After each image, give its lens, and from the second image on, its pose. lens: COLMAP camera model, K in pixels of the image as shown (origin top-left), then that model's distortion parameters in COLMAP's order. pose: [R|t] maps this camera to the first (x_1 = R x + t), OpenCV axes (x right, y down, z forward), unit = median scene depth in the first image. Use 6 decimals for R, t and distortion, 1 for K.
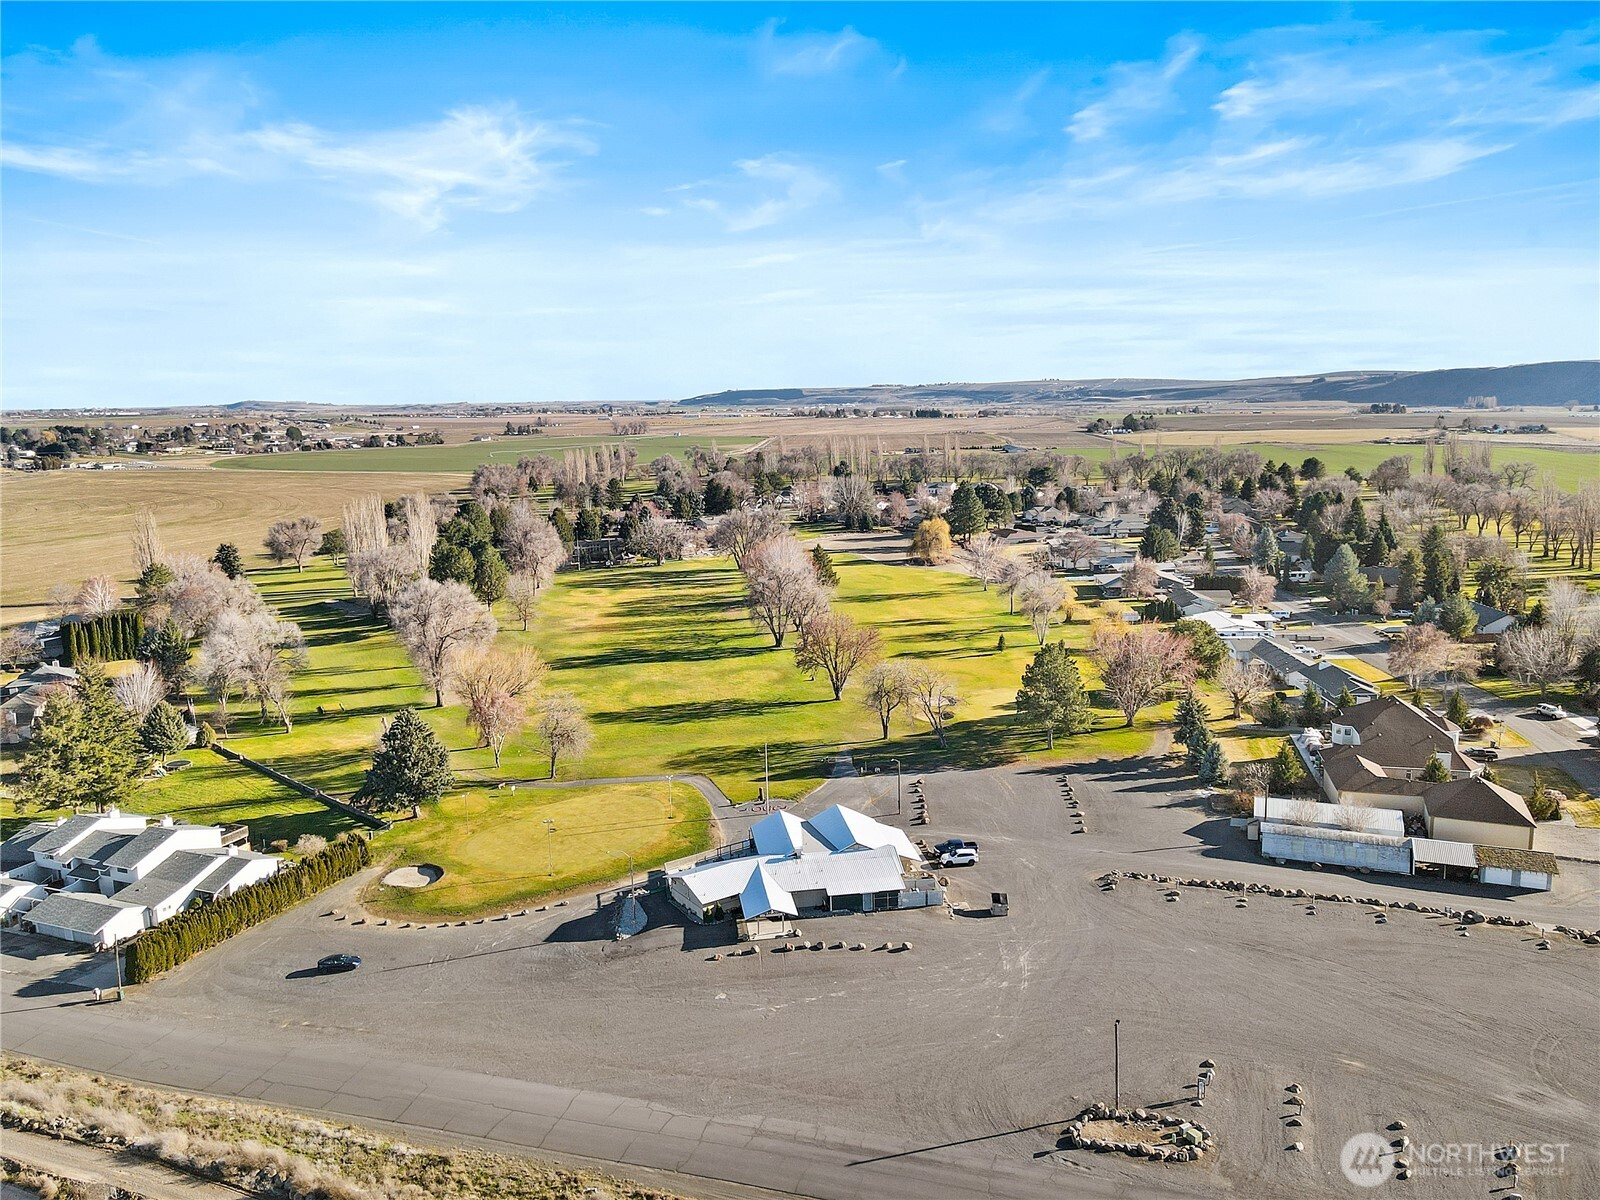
lens RADIAL K [[1180.0, 0, 805.6], [0, 1180.0, 596.3], [0, 0, 1]] dist [0.011815, 0.011173]
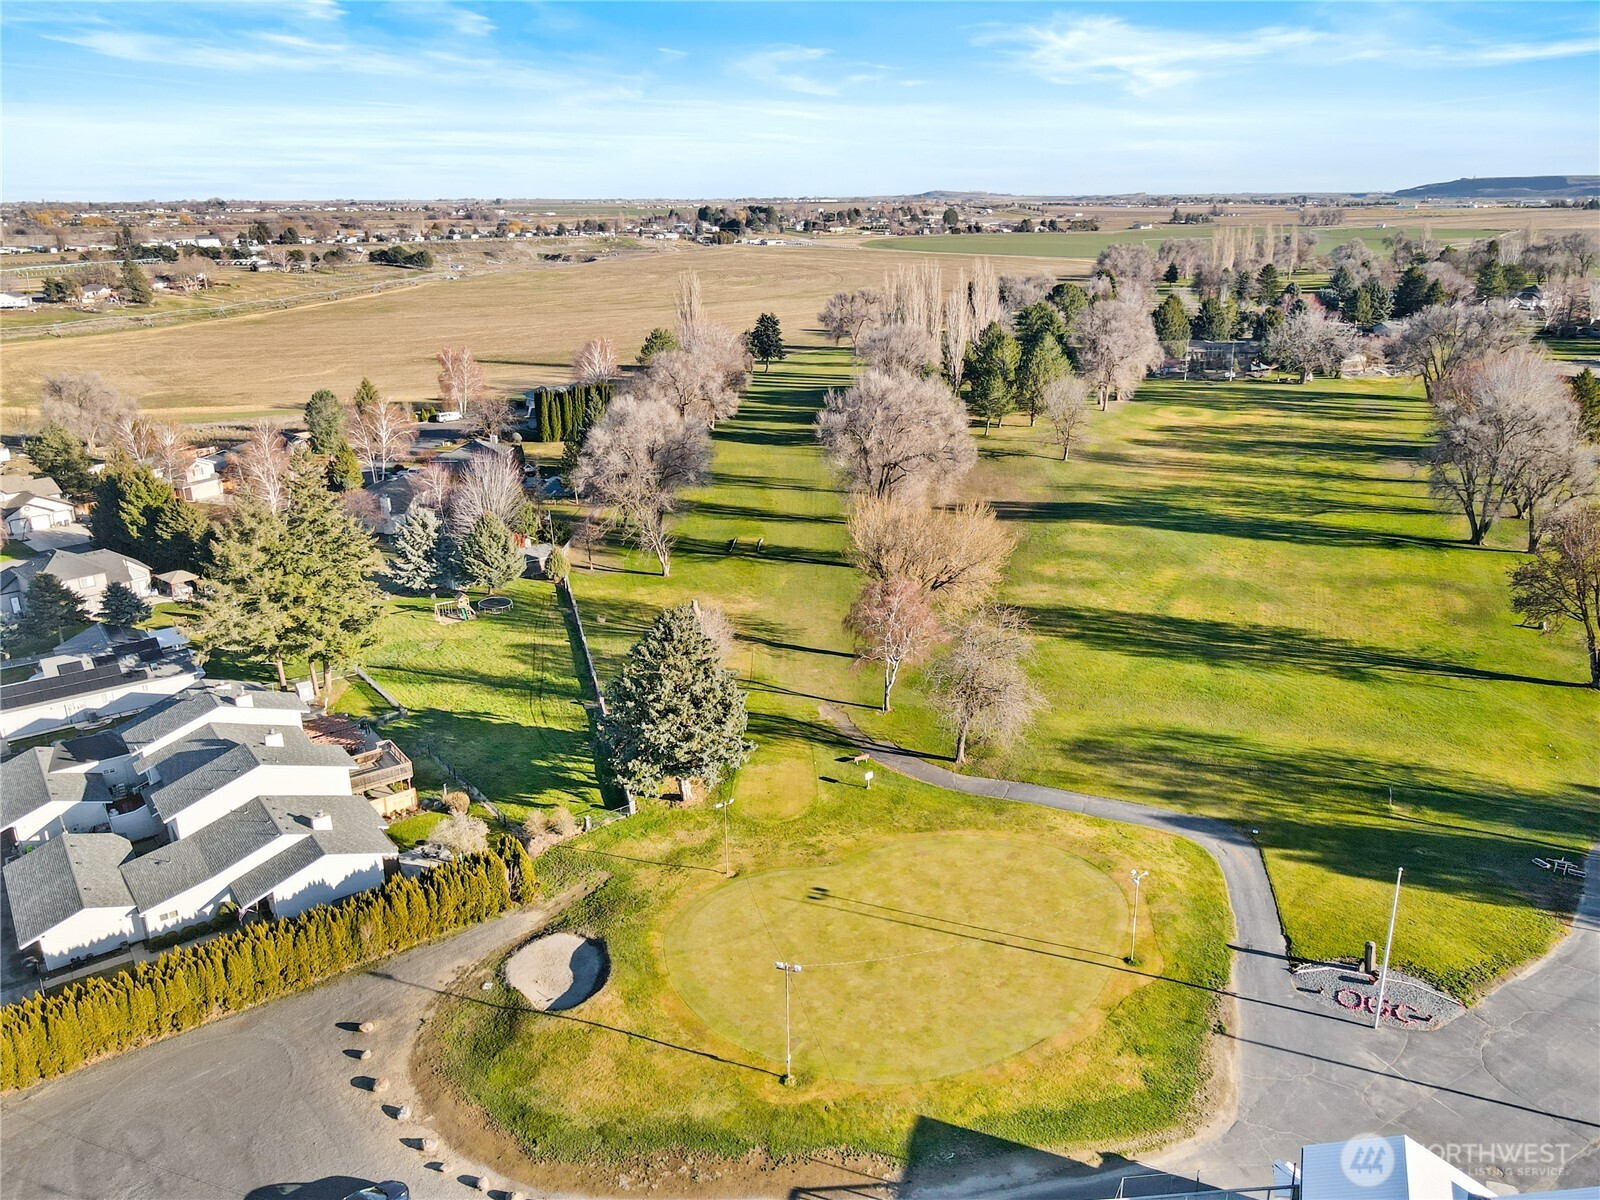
lens RADIAL K [[1180.0, 0, 805.6], [0, 1180.0, 596.3], [0, 0, 1]] dist [0.011815, 0.011173]
pose [[0.855017, 0.174667, -0.488300, -0.011903], [-0.093274, 0.978014, 0.186516, -0.006782], [0.510143, -0.113929, 0.852511, 0.262247]]
